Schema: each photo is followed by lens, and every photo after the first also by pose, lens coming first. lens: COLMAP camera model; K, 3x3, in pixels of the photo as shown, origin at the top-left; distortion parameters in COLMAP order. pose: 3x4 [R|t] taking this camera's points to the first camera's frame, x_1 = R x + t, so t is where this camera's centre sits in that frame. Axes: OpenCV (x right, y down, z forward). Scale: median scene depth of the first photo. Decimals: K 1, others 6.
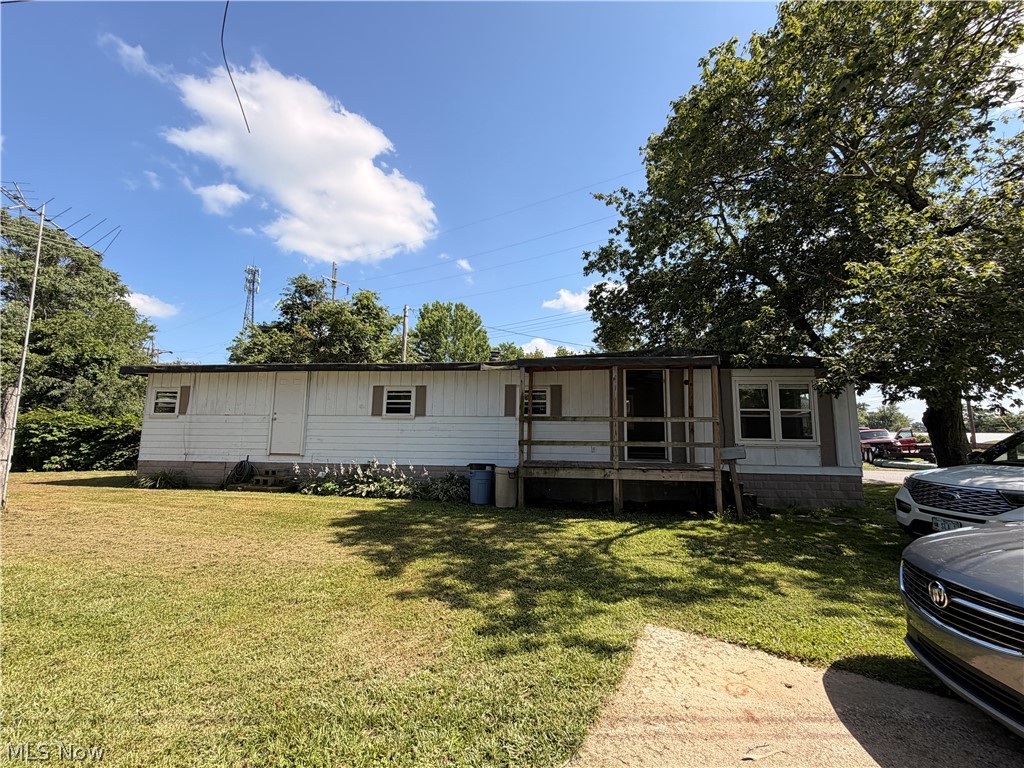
lens RADIAL K [[416.5, 0, 512.0], [0, 416.5, 384.0], [0, 0, 1]] dist [0.014531, 0.000031]
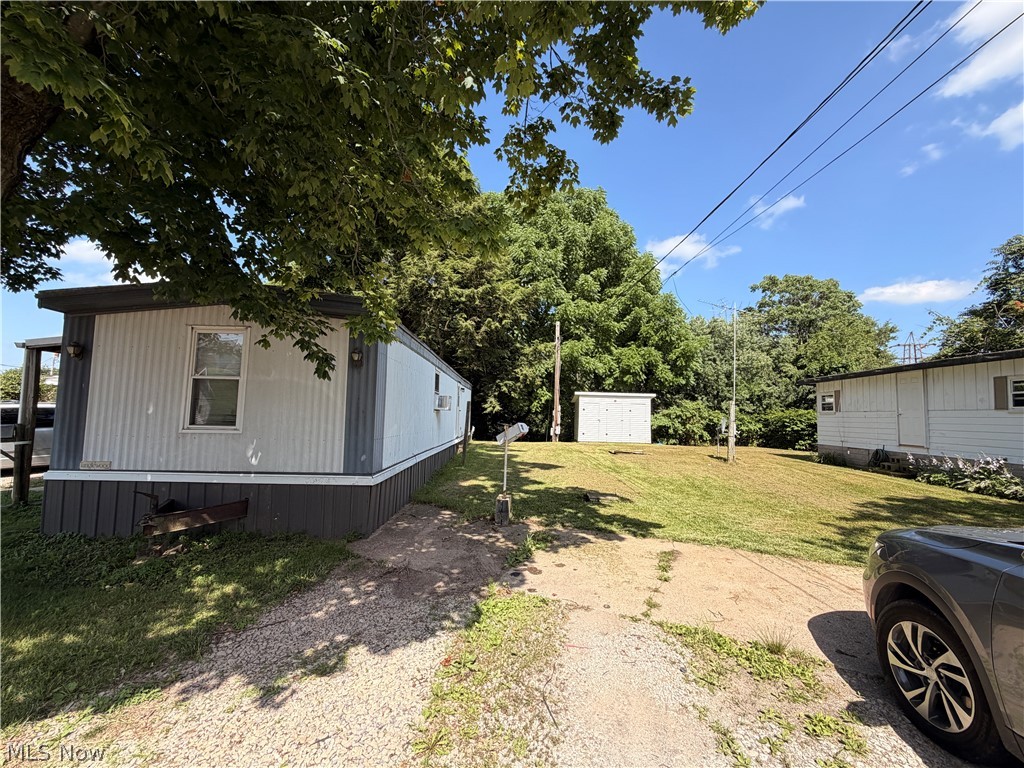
lens RADIAL K [[419.2, 0, 512.0], [0, 419.2, 384.0], [0, 0, 1]] dist [-0.002261, -0.000916]
pose [[0.054059, -0.081963, -0.995168, 0.535626], [0.090192, 0.992953, -0.076881, -0.006085], [0.994456, -0.085600, 0.061071, -0.113269]]
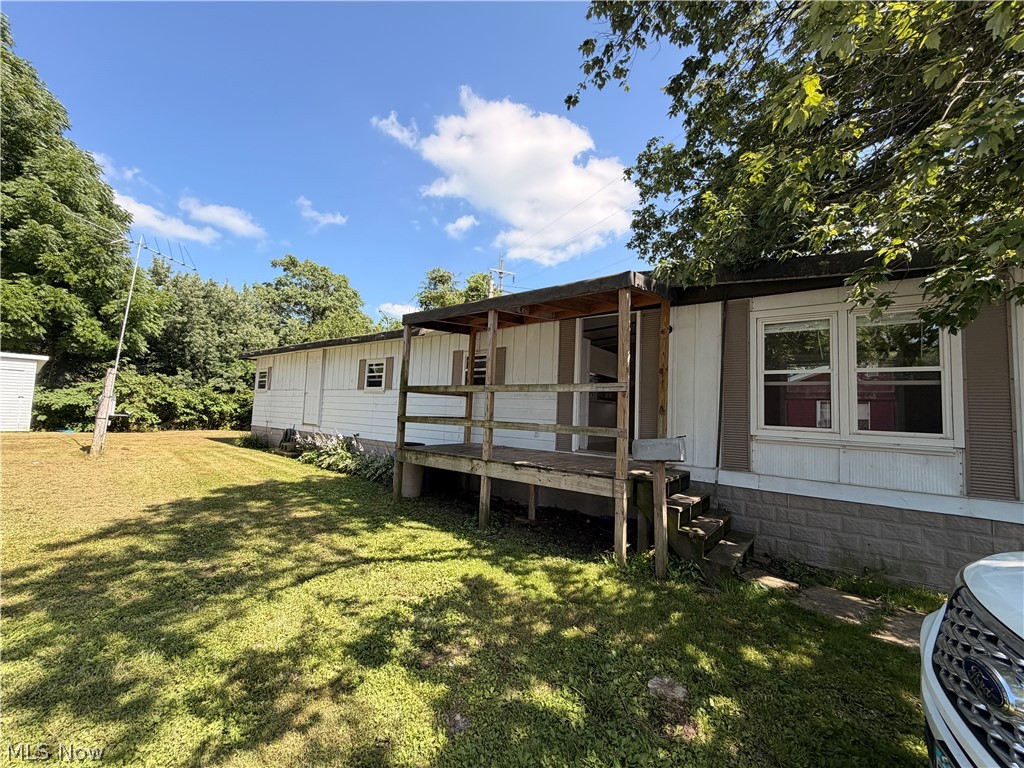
lens RADIAL K [[403.4, 0, 512.0], [0, 403.4, 384.0], [0, 0, 1]] dist [-0.000415, -0.000083]
pose [[0.861360, -0.011903, -0.507856, 0.484167], [0.027567, 0.999348, 0.023333, 0.050870], [0.507247, -0.034099, 0.861126, 0.360646]]
